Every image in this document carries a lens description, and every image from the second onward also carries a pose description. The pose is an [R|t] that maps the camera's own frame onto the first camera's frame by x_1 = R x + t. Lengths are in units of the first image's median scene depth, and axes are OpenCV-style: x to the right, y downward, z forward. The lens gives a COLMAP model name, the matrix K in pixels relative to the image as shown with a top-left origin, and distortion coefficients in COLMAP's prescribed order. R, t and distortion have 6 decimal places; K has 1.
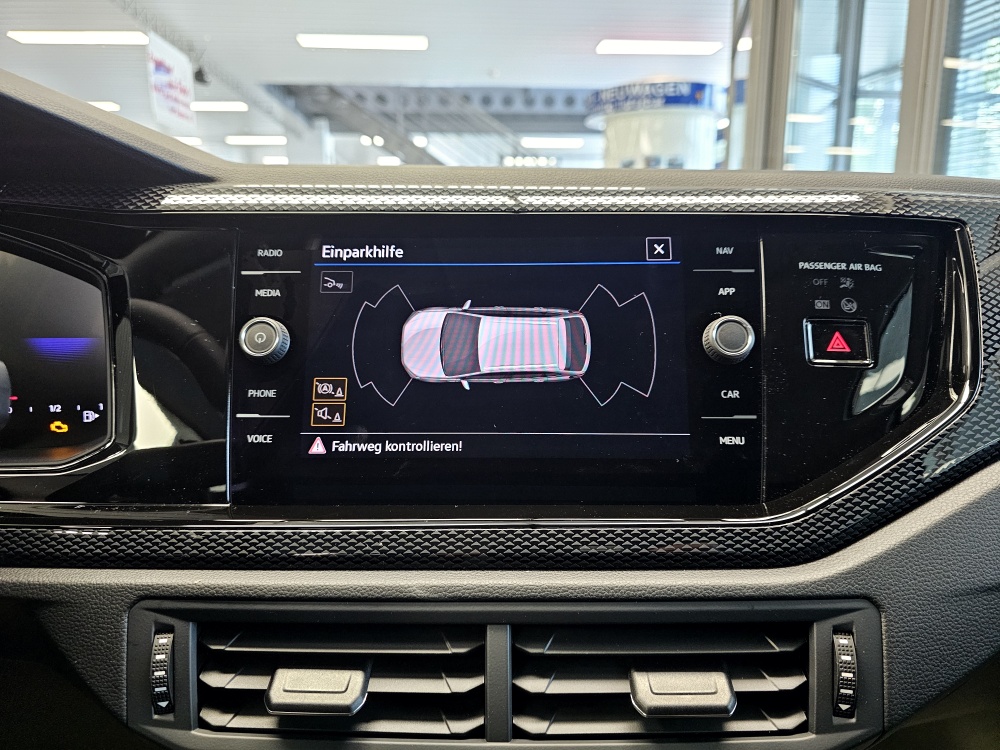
lens RADIAL K [[693.5, 0, 502.9], [0, 693.5, 384.8], [0, 0, 1]] dist [0.035836, -0.050413]
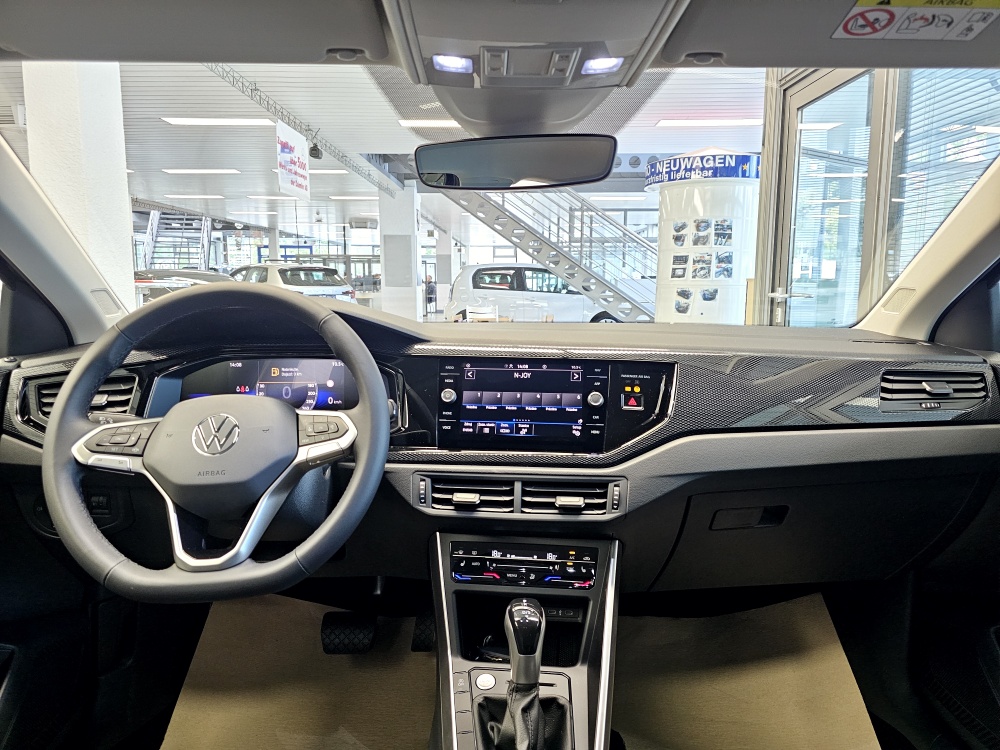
lens RADIAL K [[672.4, 0, 510.1], [0, 672.4, 363.5], [0, 0, 1]] dist [0.074097, -0.071692]
pose [[0.995655, 0.018803, -0.091200, 0.239397], [-0.026218, 0.996385, -0.080807, 0.030508], [0.089351, 0.082847, 0.992549, -2.291494]]
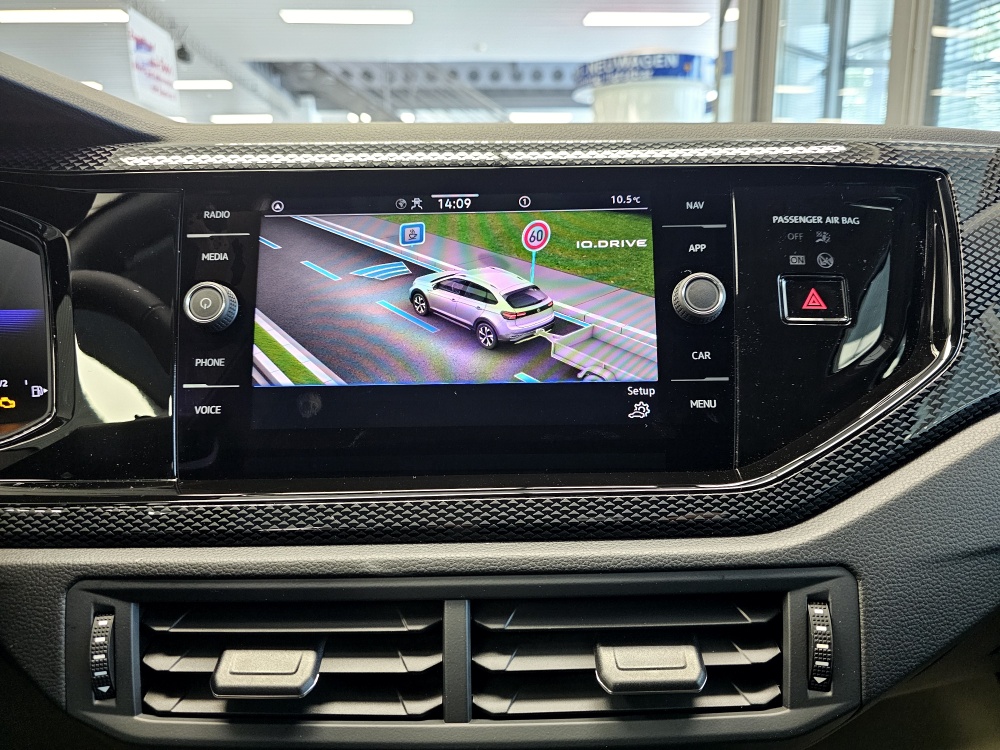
lens RADIAL K [[693.8, 0, 500.0], [0, 693.8, 375.0], [0, 0, 1]] dist [0.036673, -0.050969]
pose [[0.999867, -0.015180, 0.005965, 0.050004], [0.015072, 0.999729, 0.017761, 0.021326], [-0.006233, -0.017669, 0.999824, 0.053907]]
